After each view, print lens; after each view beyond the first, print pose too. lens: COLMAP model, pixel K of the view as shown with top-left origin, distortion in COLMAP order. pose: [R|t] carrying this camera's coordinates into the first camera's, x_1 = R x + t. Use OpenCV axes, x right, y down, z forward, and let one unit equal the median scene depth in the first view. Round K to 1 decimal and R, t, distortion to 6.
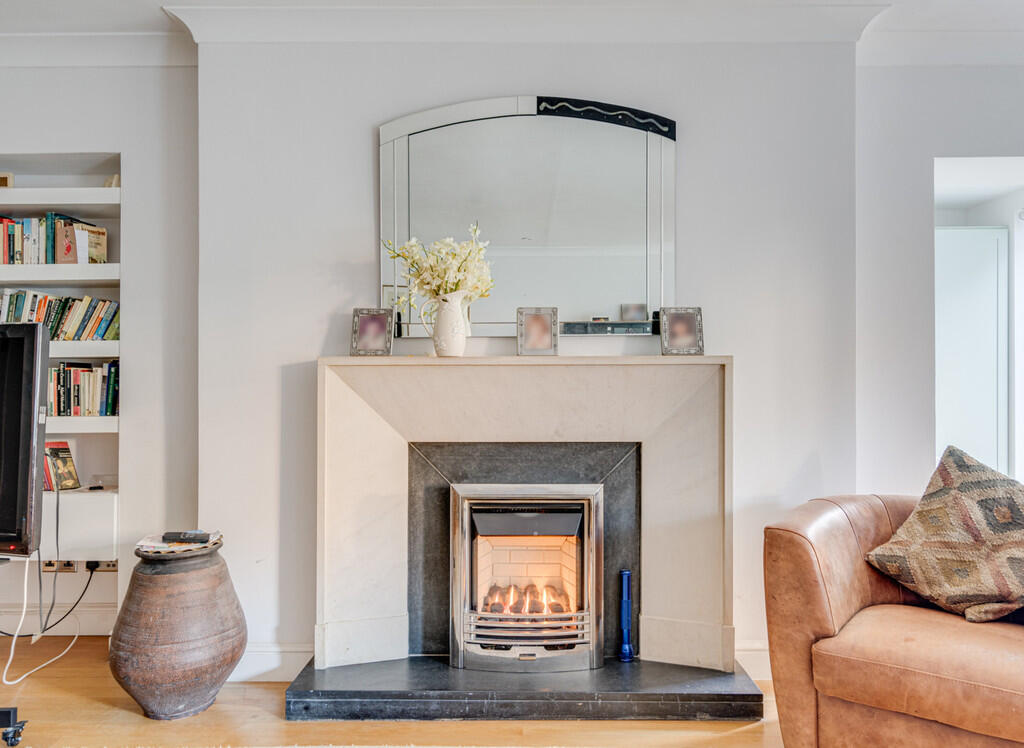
lens RADIAL K [[684.8, 0, 512.0], [0, 684.8, 374.0], [0, 0, 1]] dist [-0.000979, 0.000037]
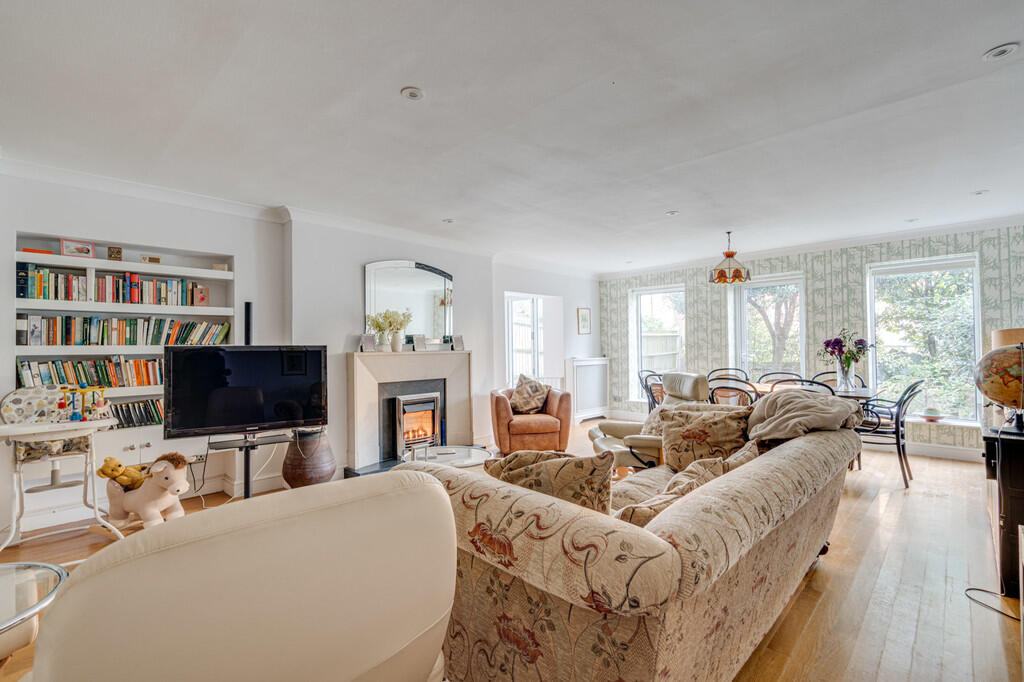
lens RADIAL K [[463.5, 0, 512.0], [0, 463.5, 341.0], [0, 0, 1]] dist [-0.002859, -0.000319]
pose [[0.685868, 0.003470, 0.727717, -1.157111], [0.001441, 0.999980, -0.006127, -0.057016], [-0.727724, 0.005251, 0.685850, -0.678028]]
